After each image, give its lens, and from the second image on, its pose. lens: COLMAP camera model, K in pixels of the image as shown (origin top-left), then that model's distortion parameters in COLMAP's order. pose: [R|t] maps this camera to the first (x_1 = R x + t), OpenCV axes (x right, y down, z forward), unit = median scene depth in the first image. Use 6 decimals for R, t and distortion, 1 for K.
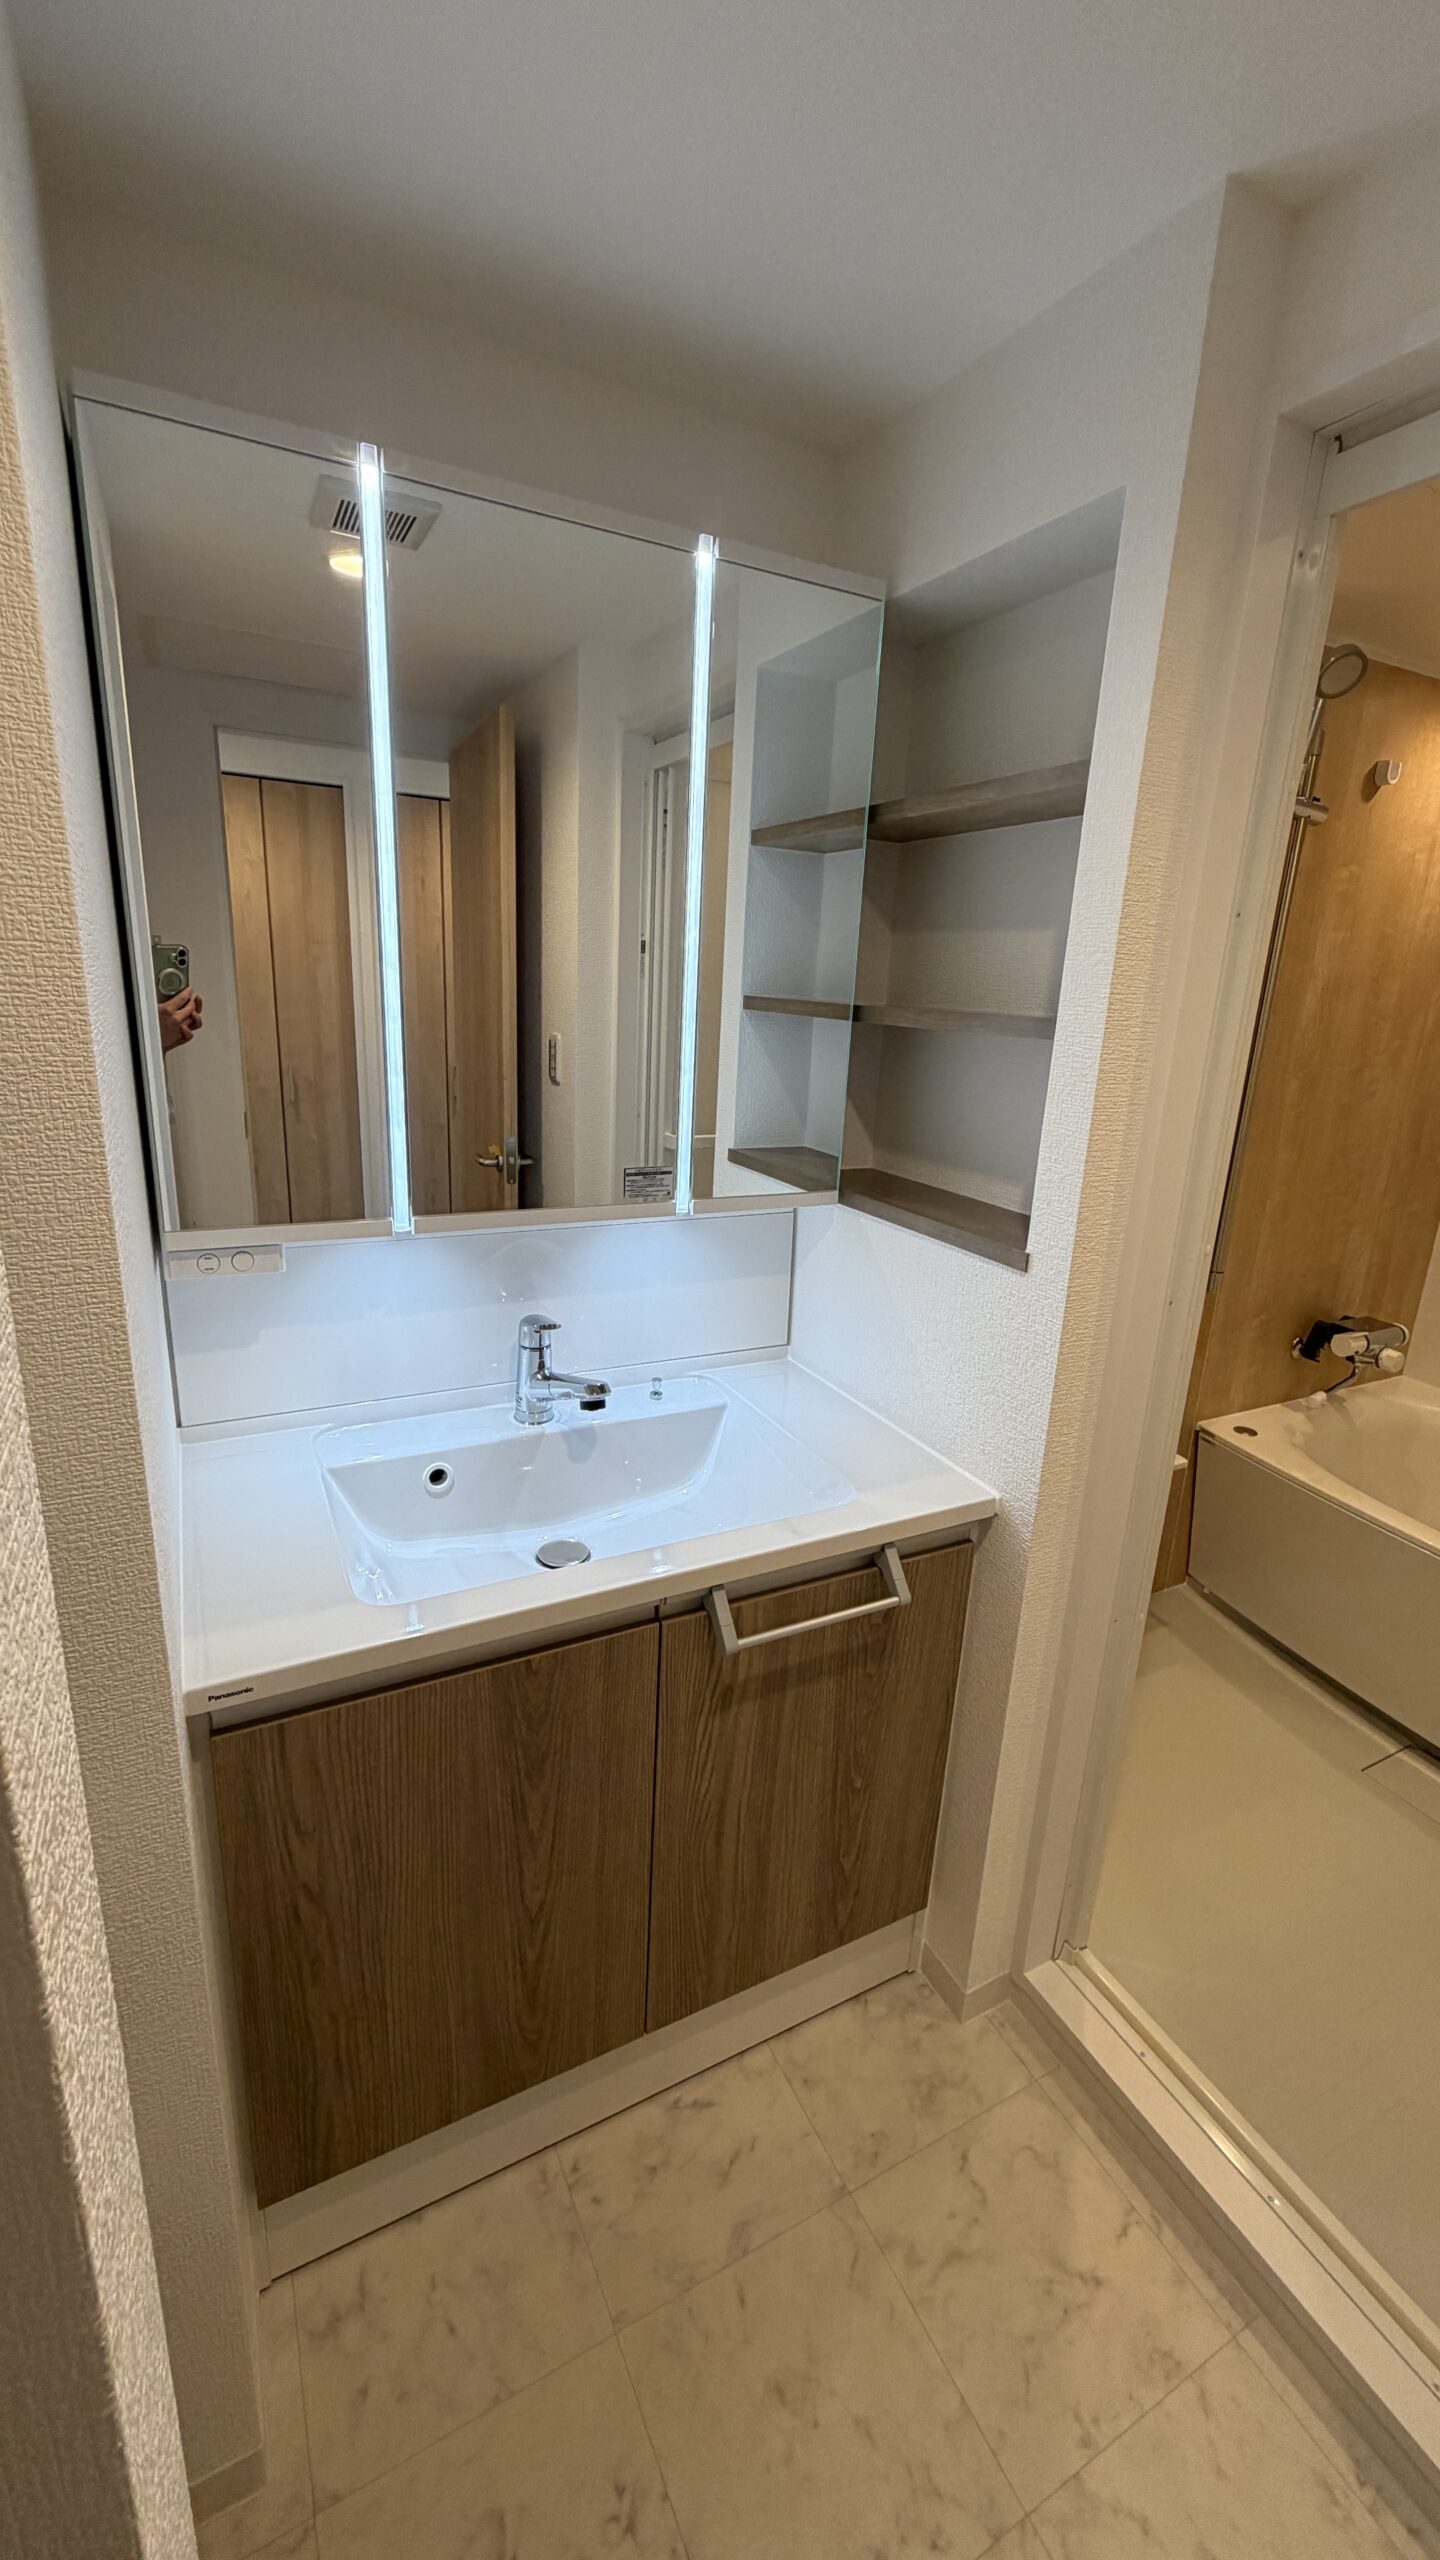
lens RADIAL K [[1026.7, 0, 718.5], [0, 1026.7, 1275.3], [0, 0, 1]] dist [0.001363, 0.000022]
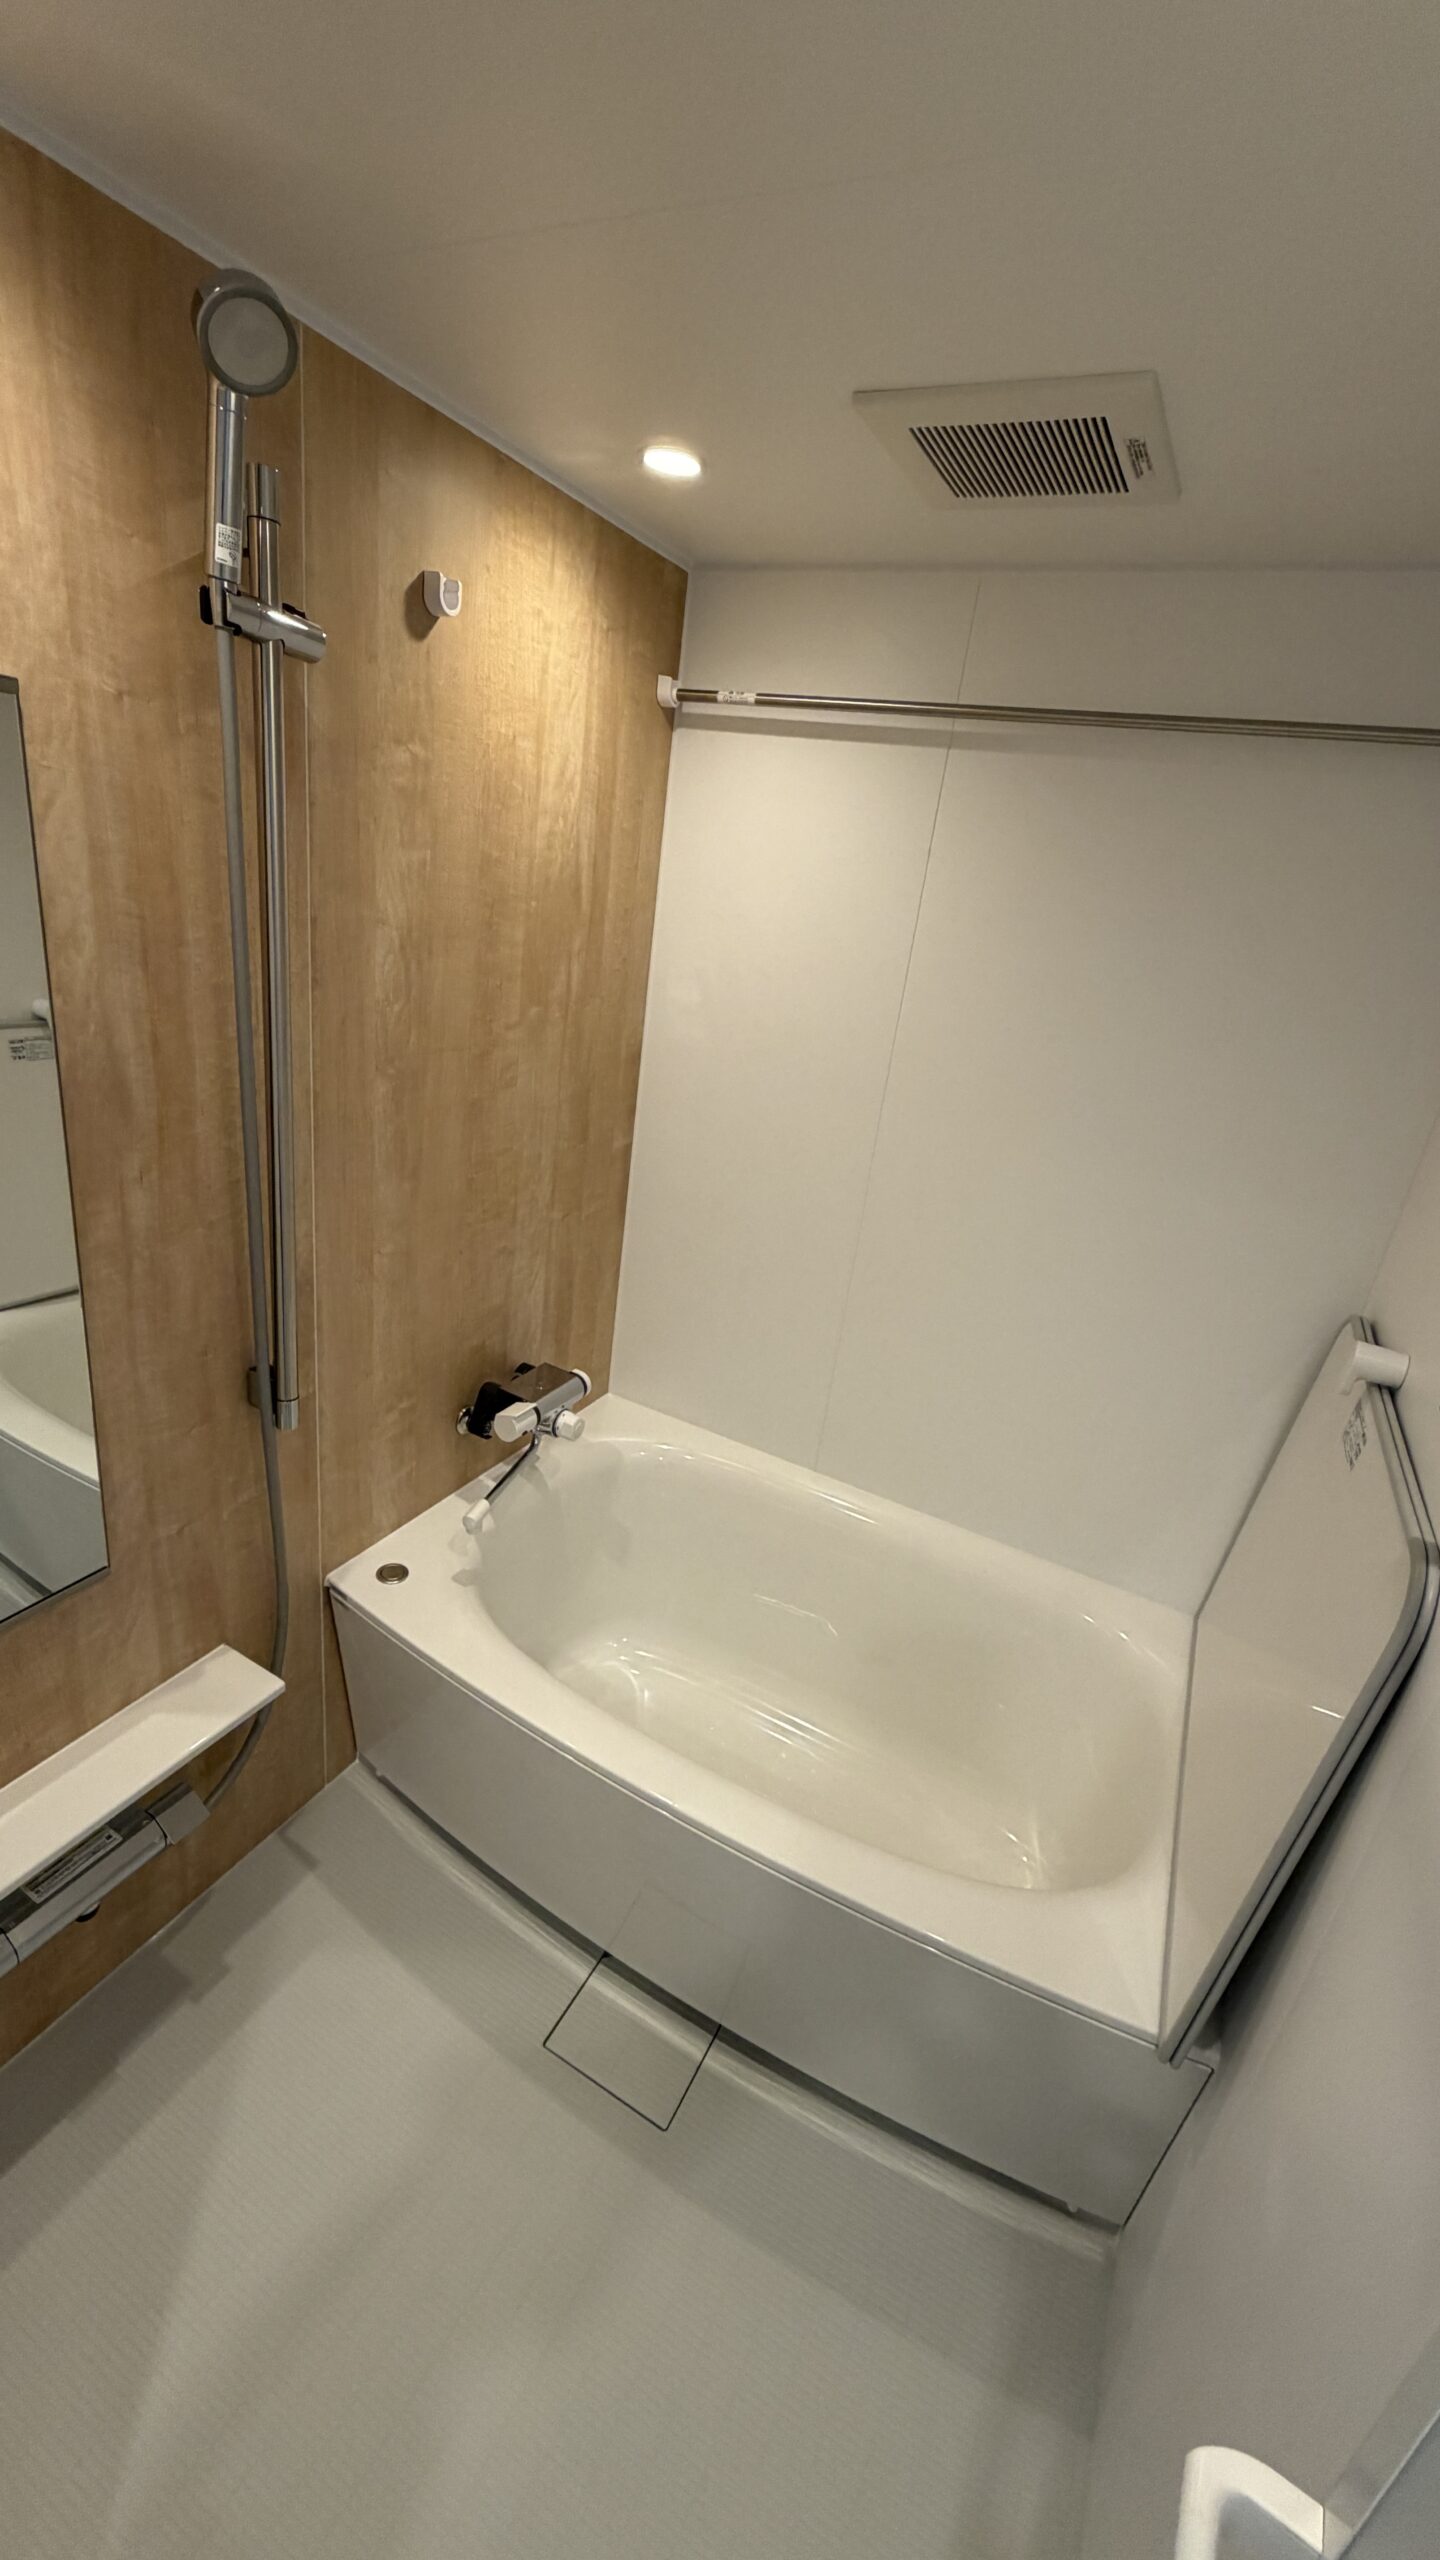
lens RADIAL K [[1026.7, 0, 720.3], [0, 1026.7, 1280.5], [0, 0, 1]] dist [0.001363, 0.000022]
pose [[0.818684, -0.150061, 0.554291, 0.338766], [0.070131, 0.984155, 0.162853, -0.148703], [-0.569946, -0.094452, 0.816236, 0.312774]]
